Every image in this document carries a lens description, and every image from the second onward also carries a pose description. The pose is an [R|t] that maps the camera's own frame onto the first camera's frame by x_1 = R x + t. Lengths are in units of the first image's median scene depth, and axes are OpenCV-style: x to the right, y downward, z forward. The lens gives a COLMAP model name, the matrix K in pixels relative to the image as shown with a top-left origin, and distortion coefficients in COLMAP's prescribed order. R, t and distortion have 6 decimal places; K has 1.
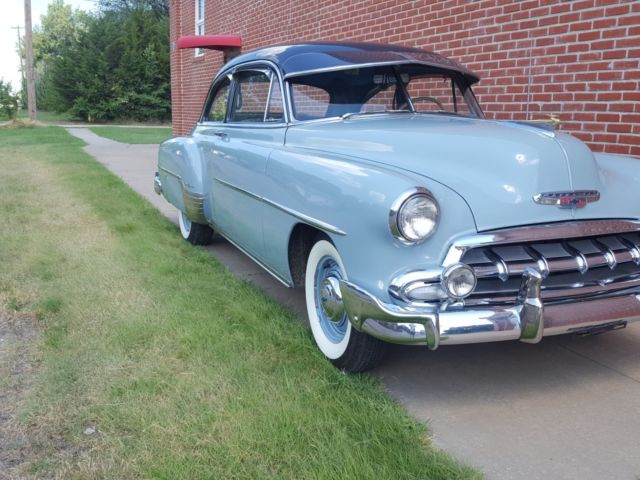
lens RADIAL K [[635.8, 0, 320.0], [0, 635.8, 240.0], [0, 0, 1]] dist [0.180905, -0.460751]
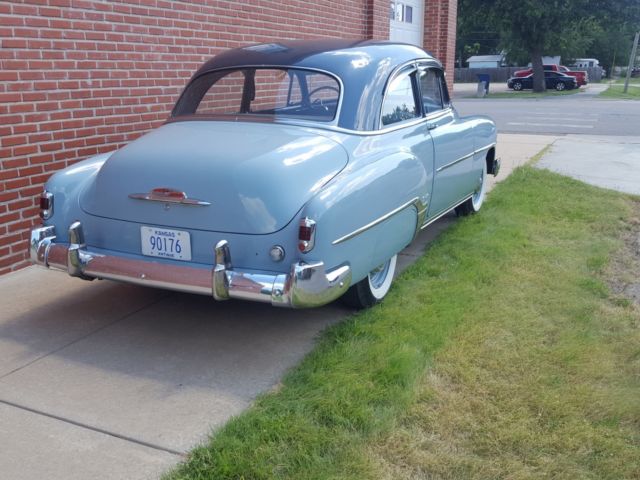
lens RADIAL K [[635.8, 0, 320.0], [0, 635.8, 240.0], [0, 0, 1]] dist [0.180905, -0.460751]
pose [[-0.657722, -0.205651, 0.724644, -0.240613], [0.141745, 0.911034, 0.387203, -0.124746], [-0.739804, 0.357386, -0.570057, 0.522568]]
